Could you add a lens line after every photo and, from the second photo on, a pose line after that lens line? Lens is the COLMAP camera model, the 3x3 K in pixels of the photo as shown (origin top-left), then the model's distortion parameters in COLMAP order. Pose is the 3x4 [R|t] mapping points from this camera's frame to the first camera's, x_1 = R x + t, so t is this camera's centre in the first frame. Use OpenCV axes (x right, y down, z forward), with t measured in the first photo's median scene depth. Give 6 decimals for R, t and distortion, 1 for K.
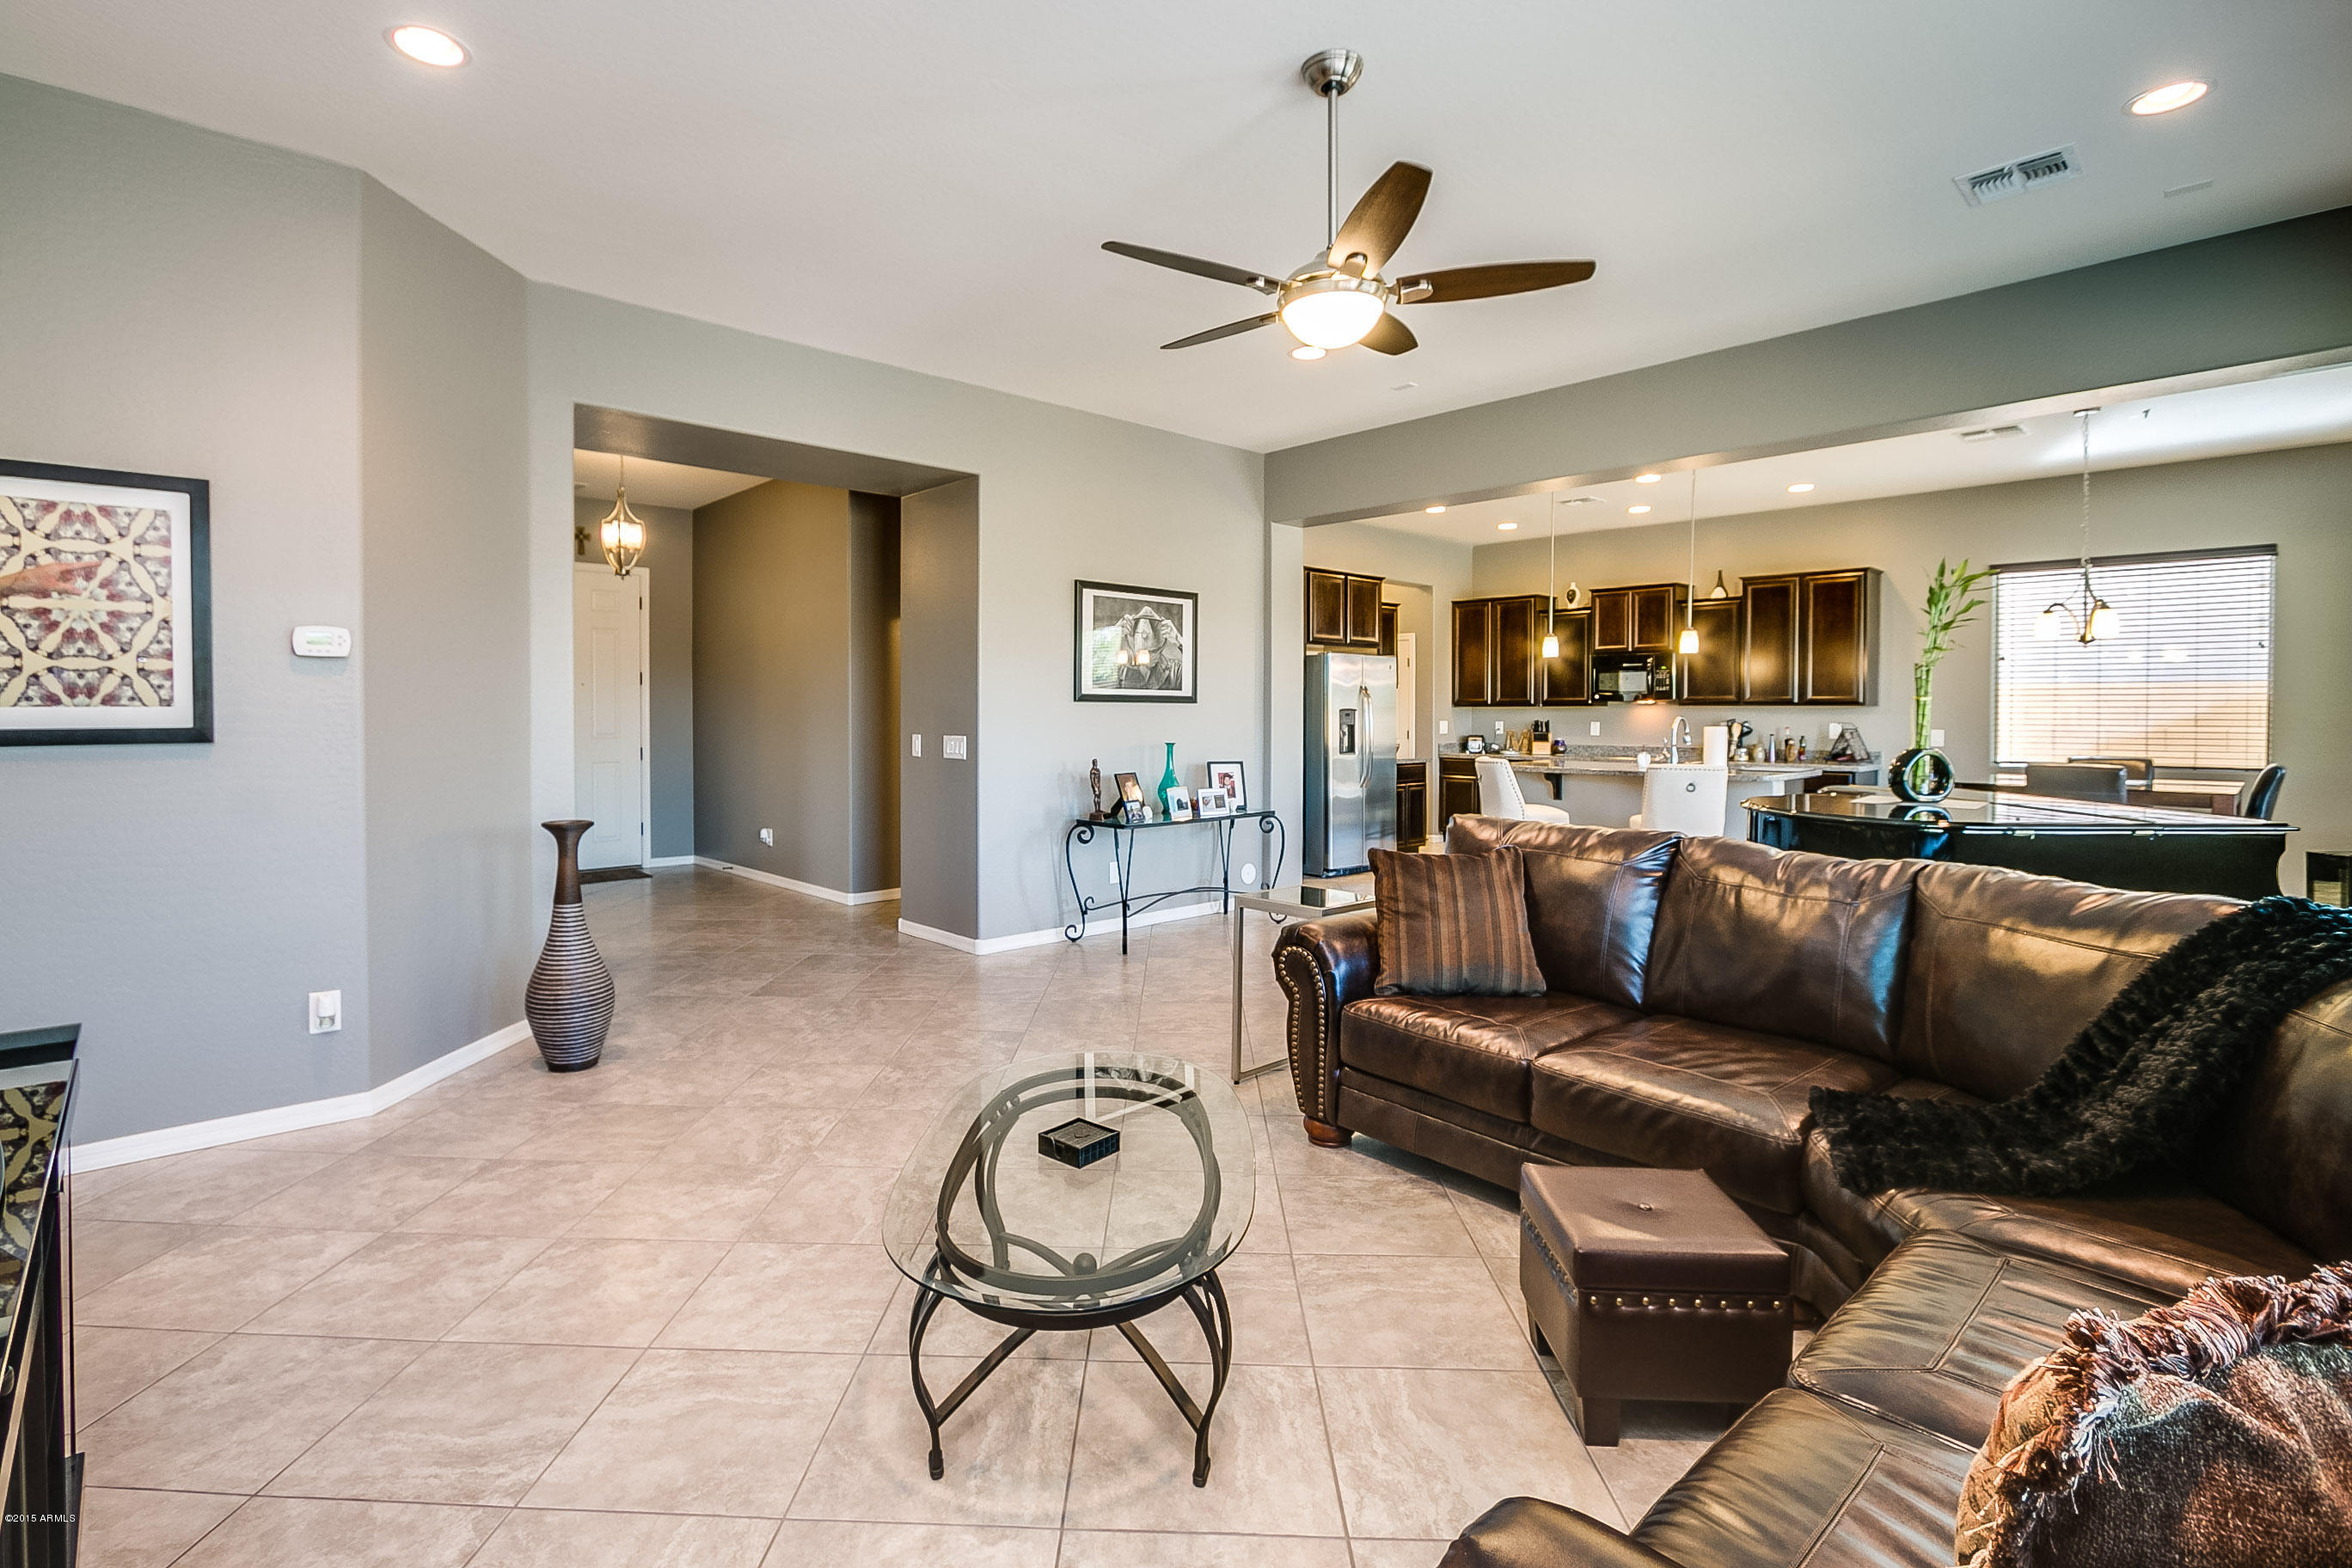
lens RADIAL K [[1063.5, 0, 1167.2], [0, 1063.5, 728.9], [0, 0, 1]] dist [0.000817, -0.000018]
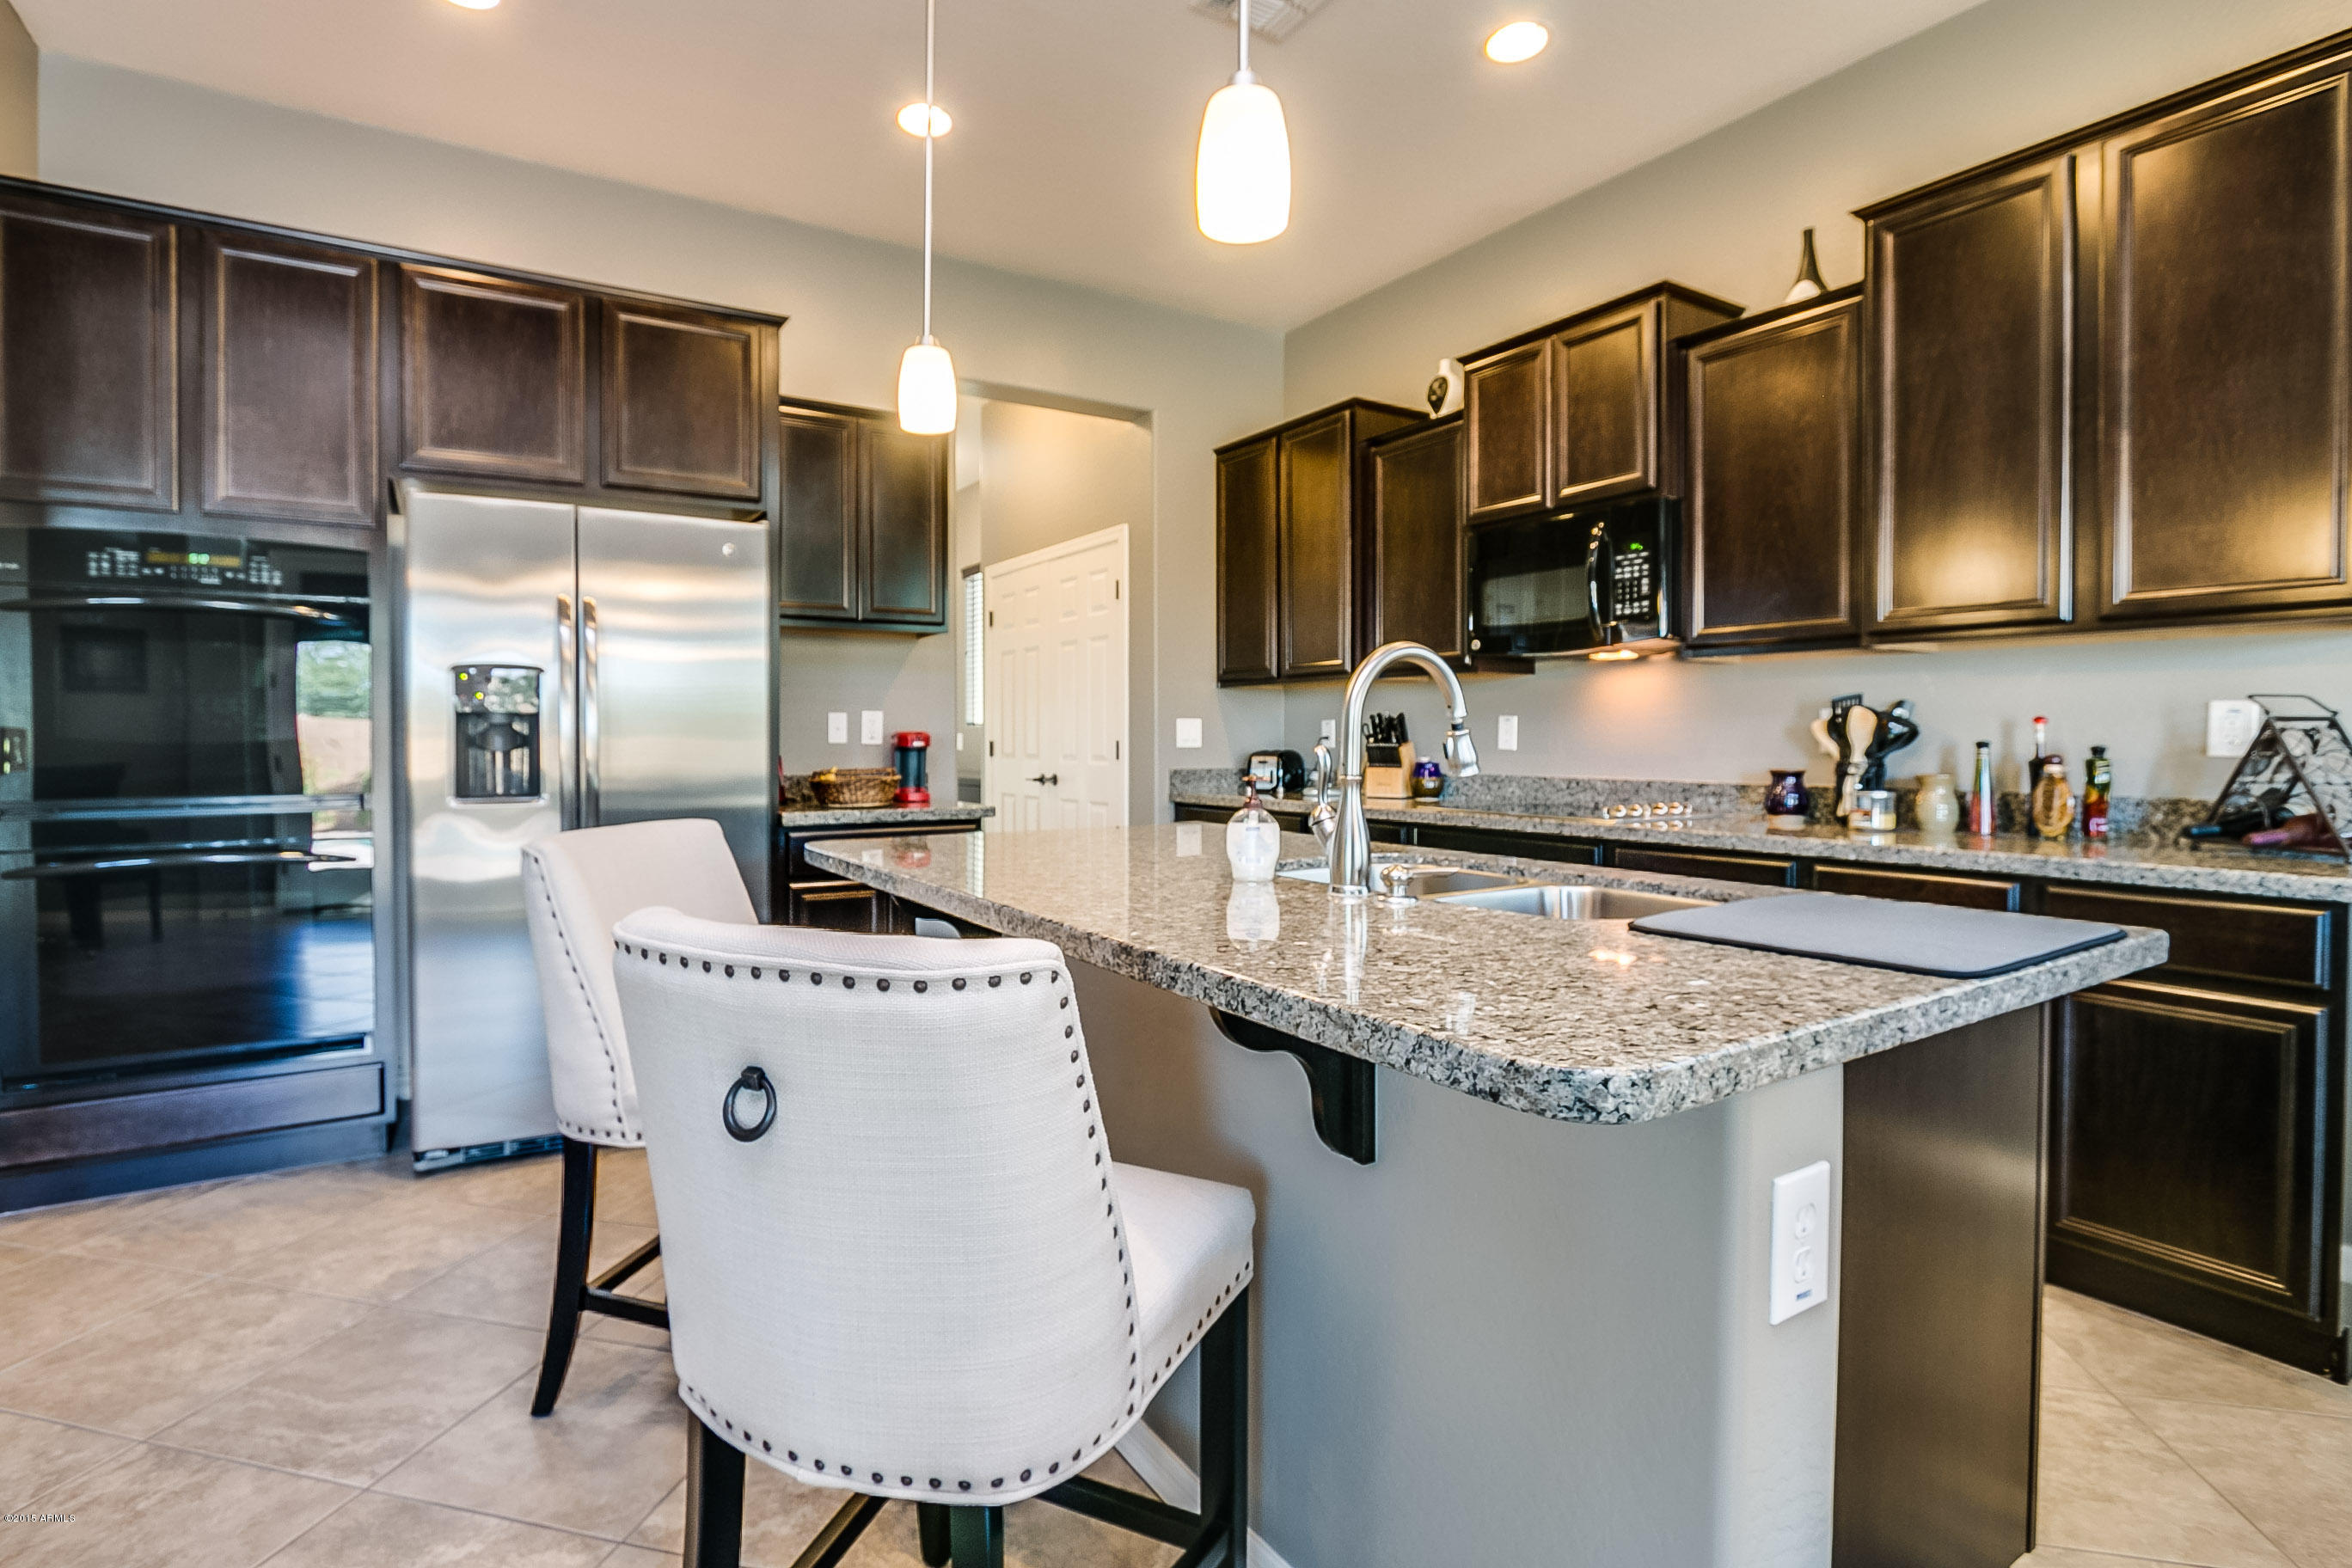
lens RADIAL K [[1128.7, 0, 1138.6], [0, 1128.7, 742.0], [0, 0, 1]] dist [-0.009113, -0.000366]
pose [[0.976944, -0.003099, -0.213472, 0.414043], [0.001044, 0.999952, -0.009740, 0.008018], [0.213492, 0.009292, 0.976901, 0.659531]]
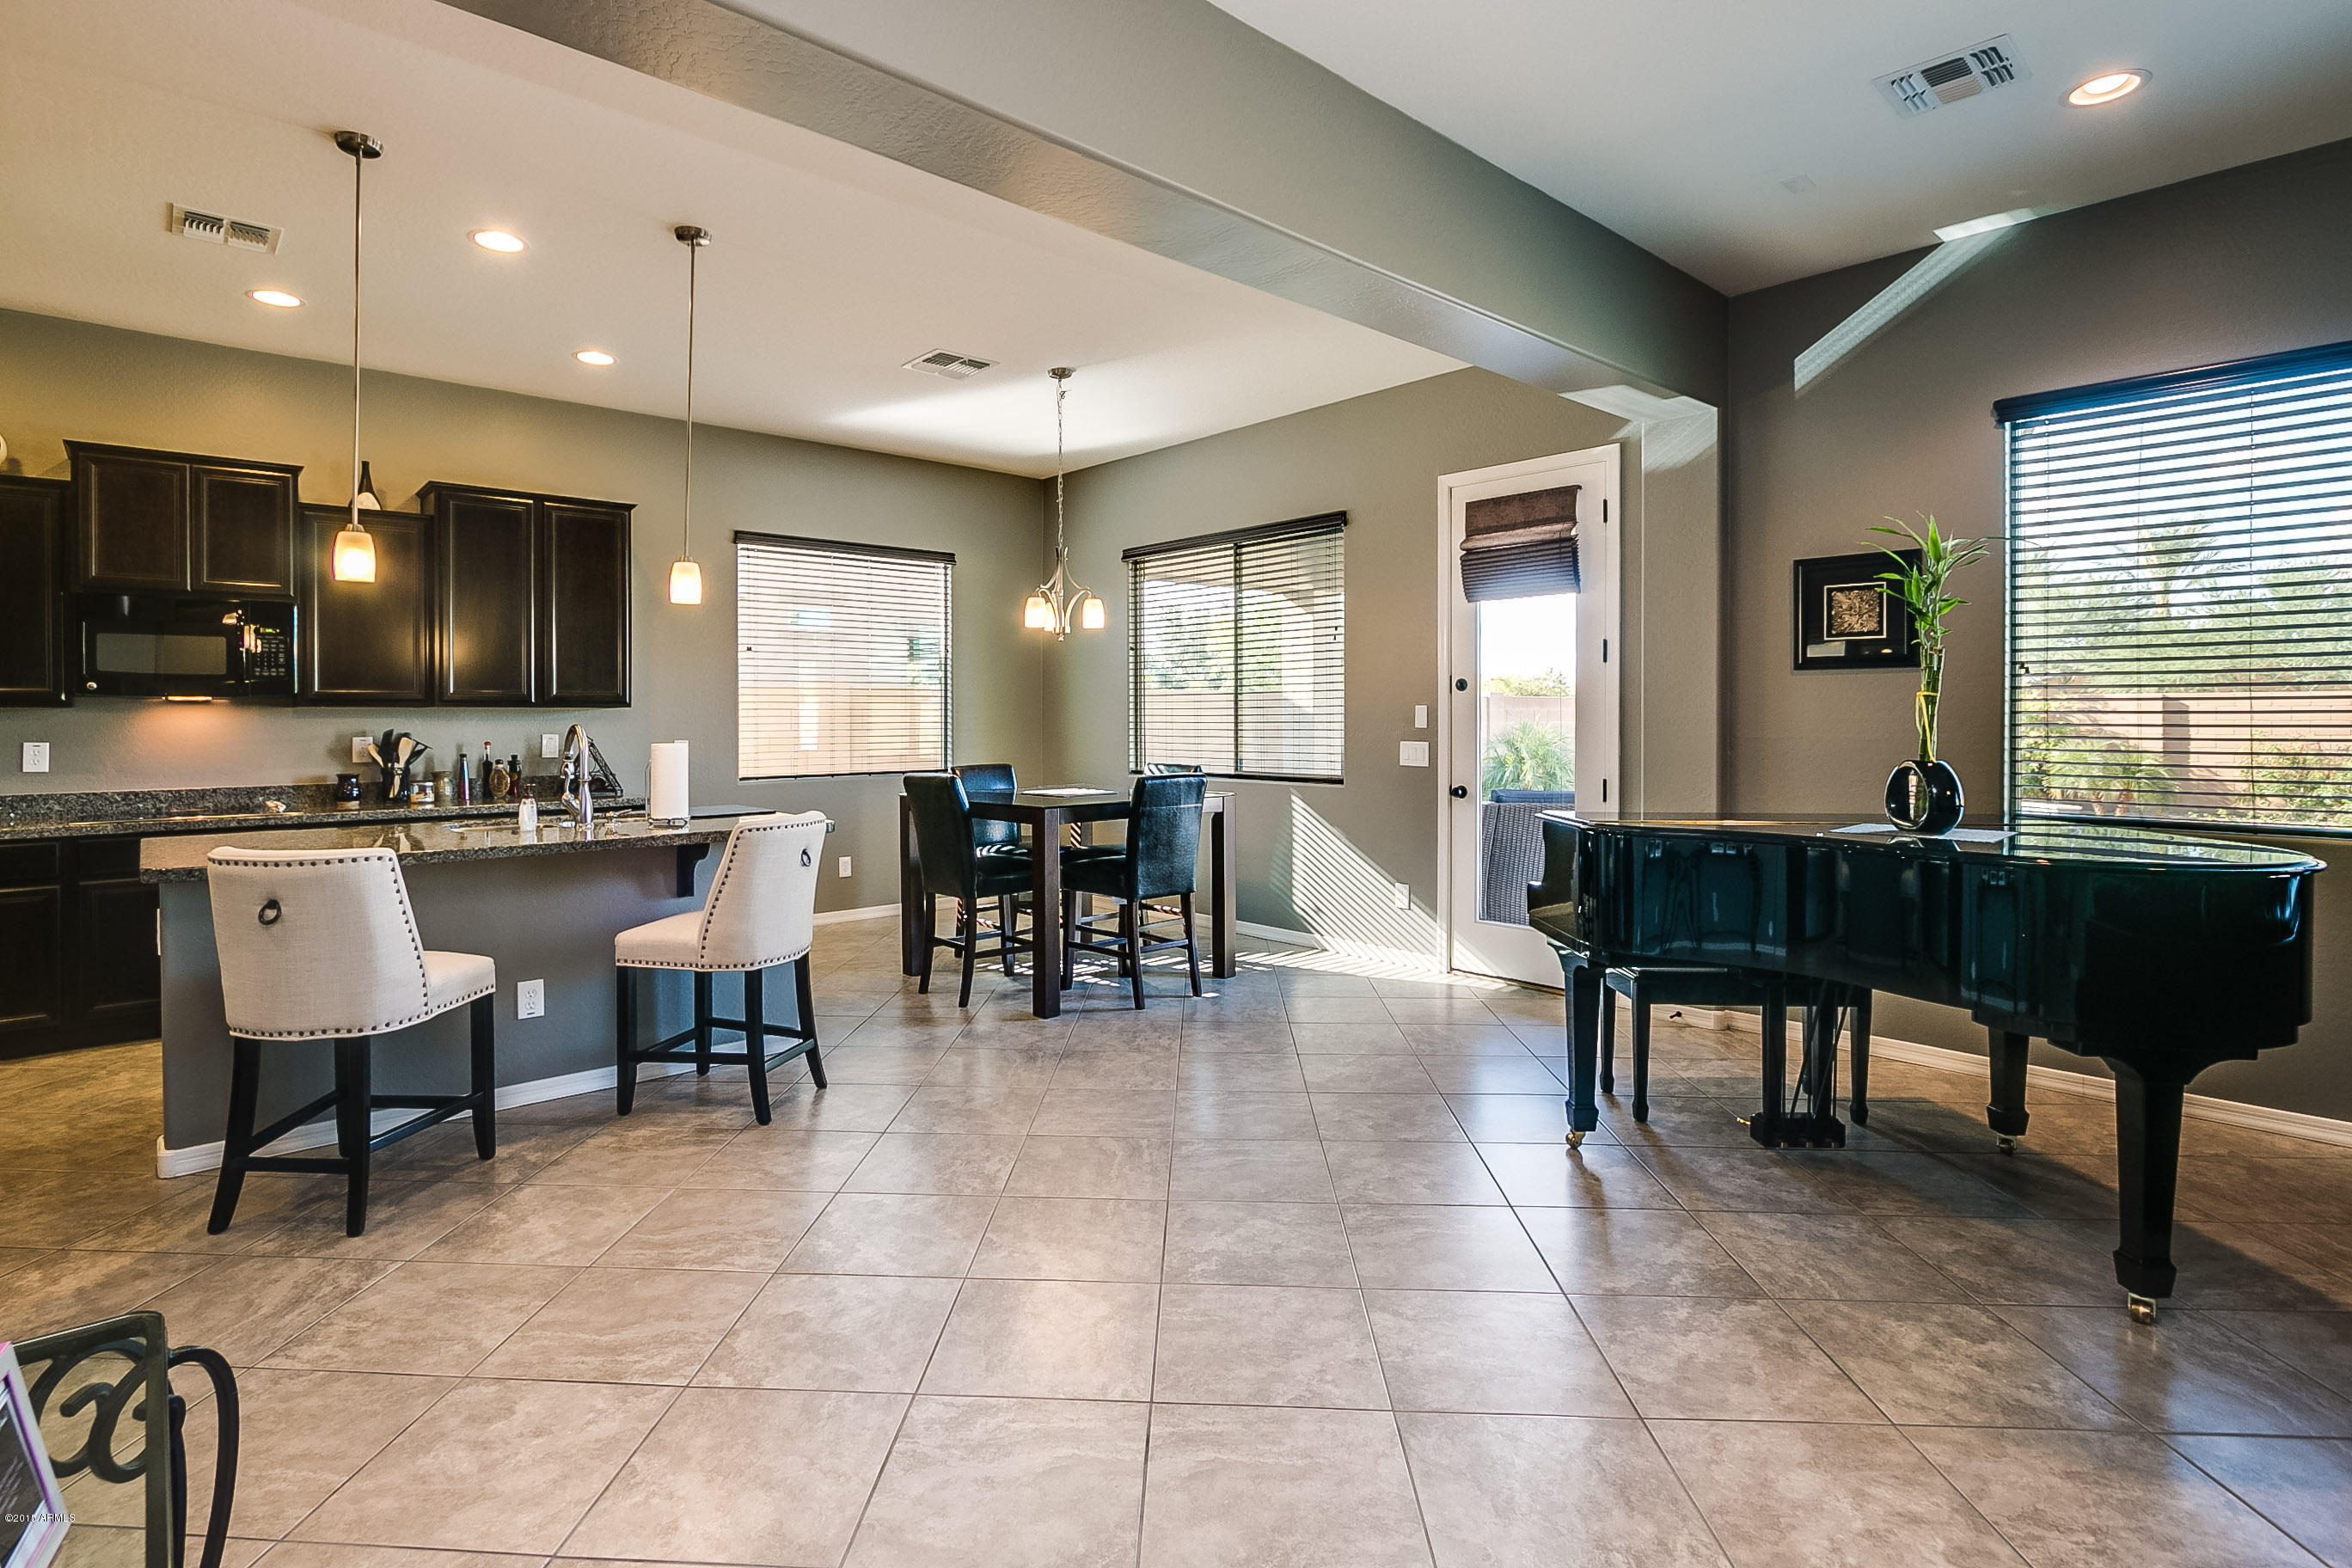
lens RADIAL K [[1138.3, 0, 1104.7], [0, 1138.3, 721.9], [0, 0, 1]] dist [0.000228, -0.000642]
pose [[0.058453, -0.005191, 0.998277, -0.050287], [0.022474, 0.999740, 0.003883, -0.007843], [-0.998037, 0.022209, 0.058554, 0.611493]]
